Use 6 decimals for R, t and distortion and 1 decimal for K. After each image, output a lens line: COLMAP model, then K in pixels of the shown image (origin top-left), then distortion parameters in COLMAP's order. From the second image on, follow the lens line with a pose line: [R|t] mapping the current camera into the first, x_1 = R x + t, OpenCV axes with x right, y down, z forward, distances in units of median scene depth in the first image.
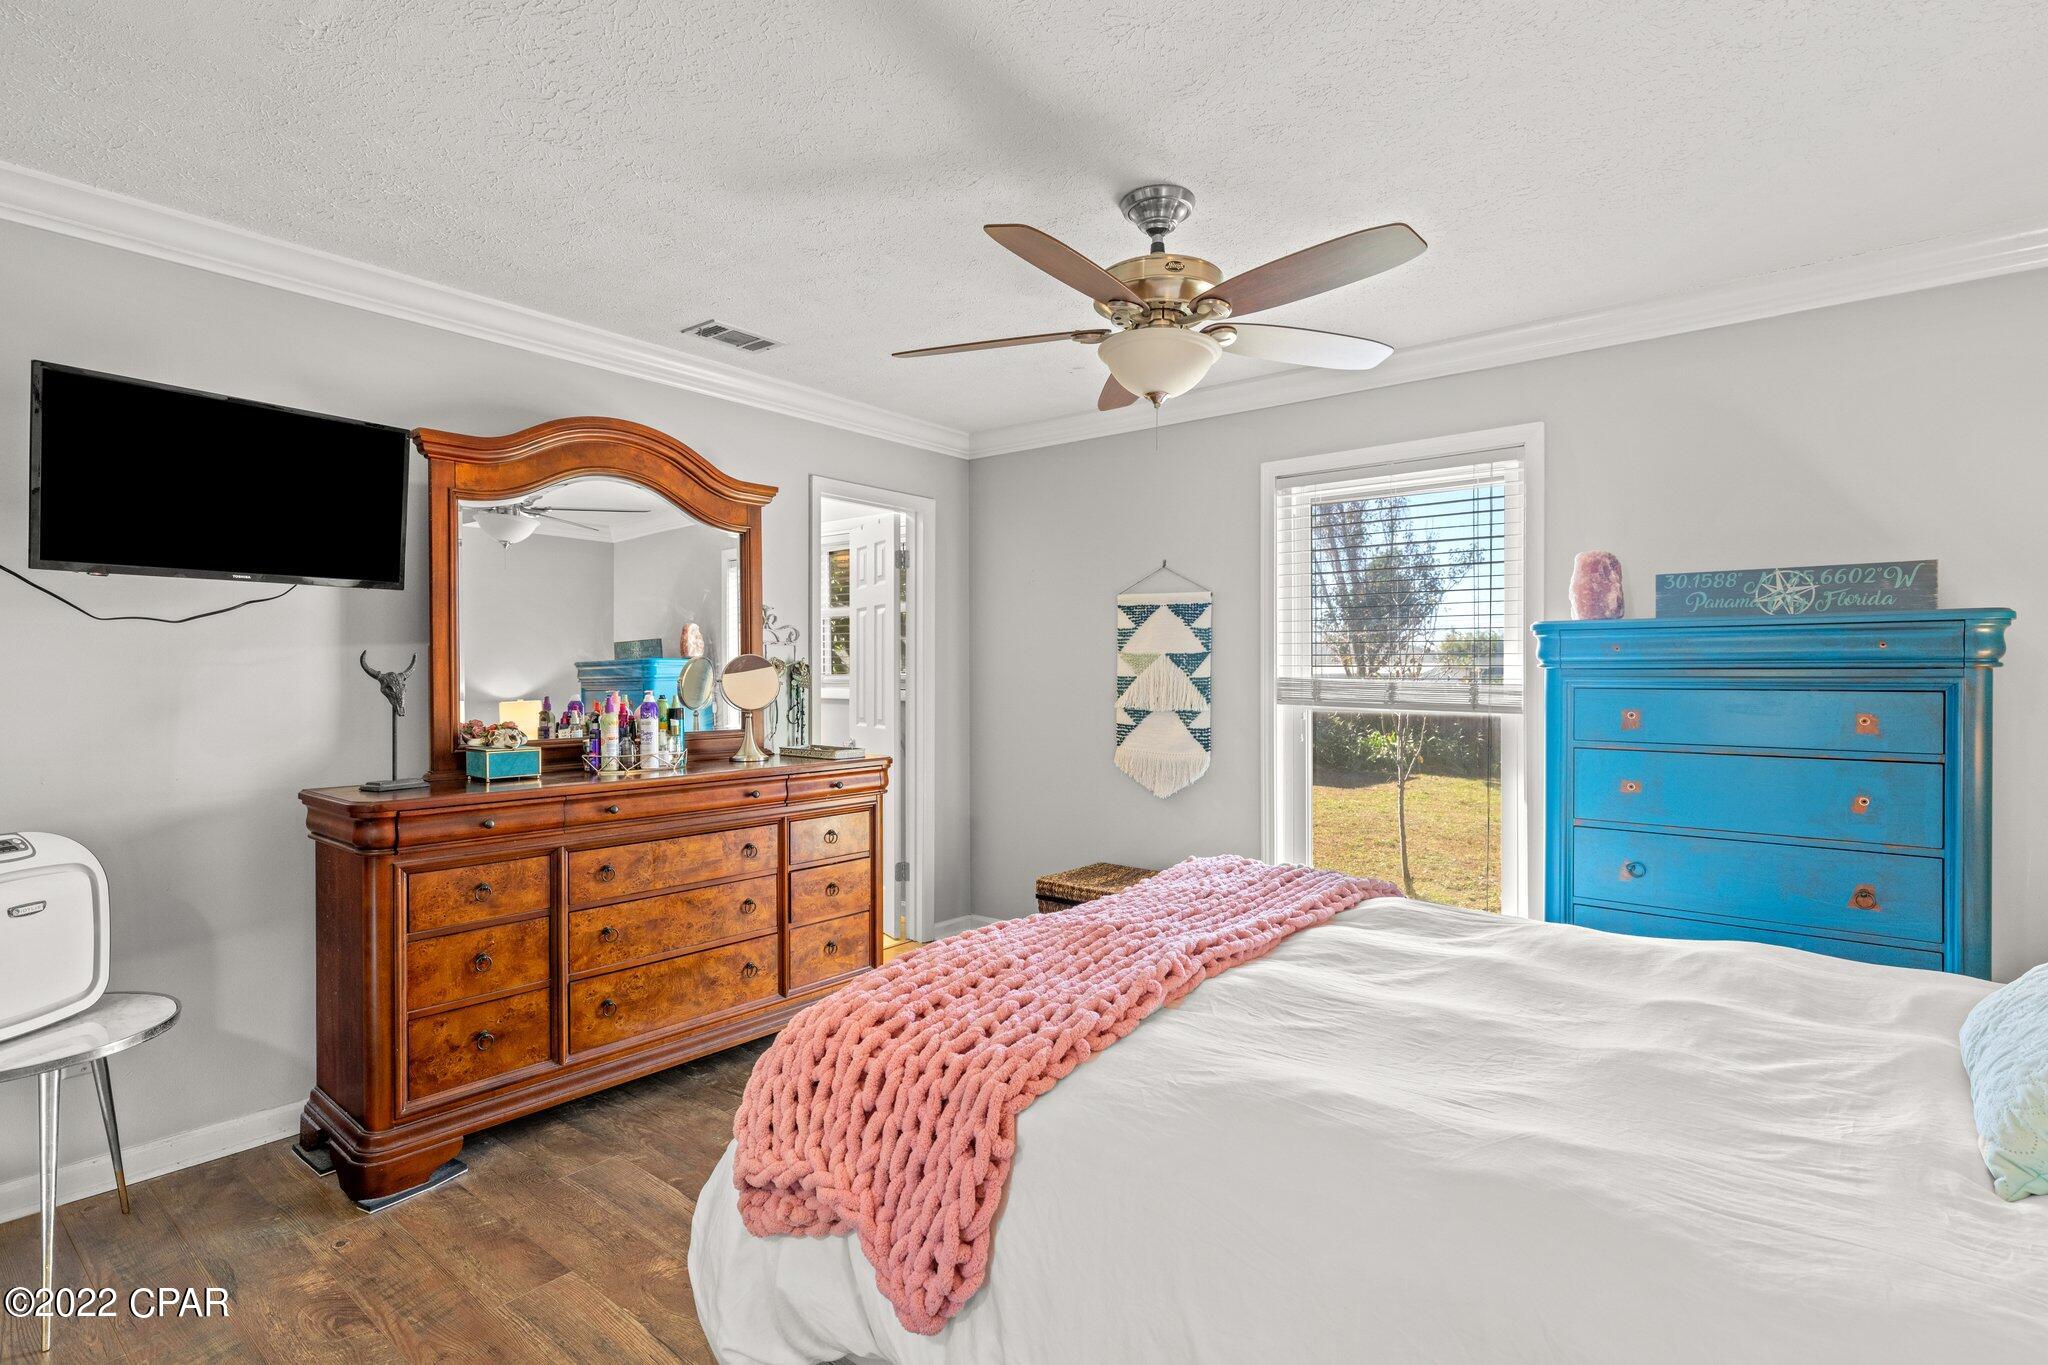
lens RADIAL K [[969.9, 0, 1029.6], [0, 969.9, 681.3], [0, 0, 1]] dist [0.001474, -0.001307]
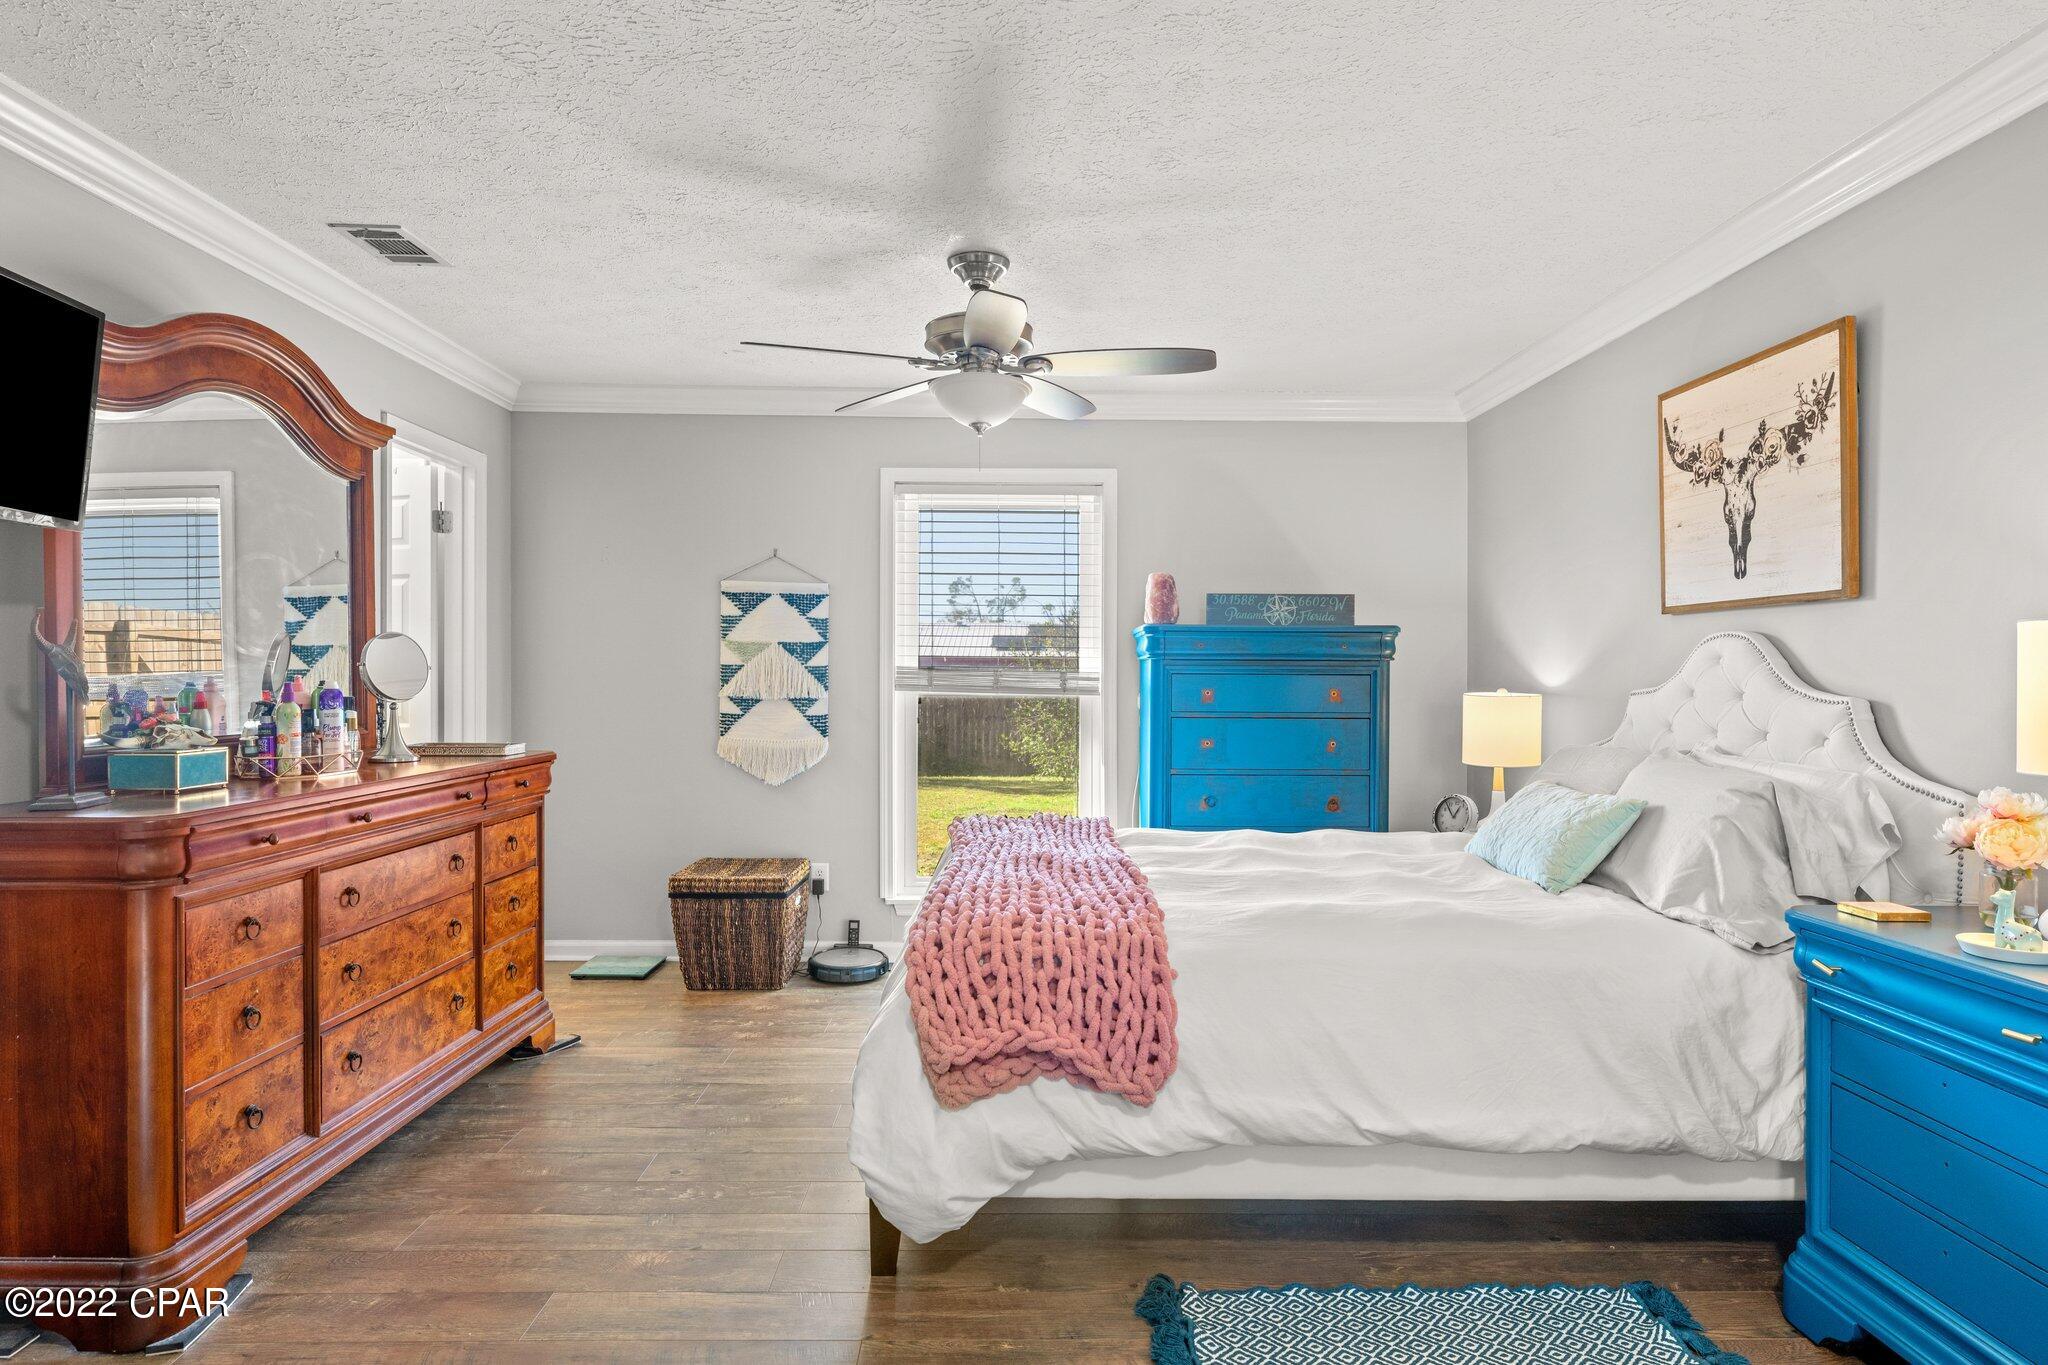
lens RADIAL K [[1119.6, 0, 1008.4], [0, 1119.6, 683.9], [0, 0, 1]] dist [0.003584, -0.001623]
pose [[0.776650, -0.002256, 0.629928, -0.484972], [-0.000509, 0.999991, 0.004209, 0.011757], [-0.629932, -0.003590, 0.776642, -0.064367]]
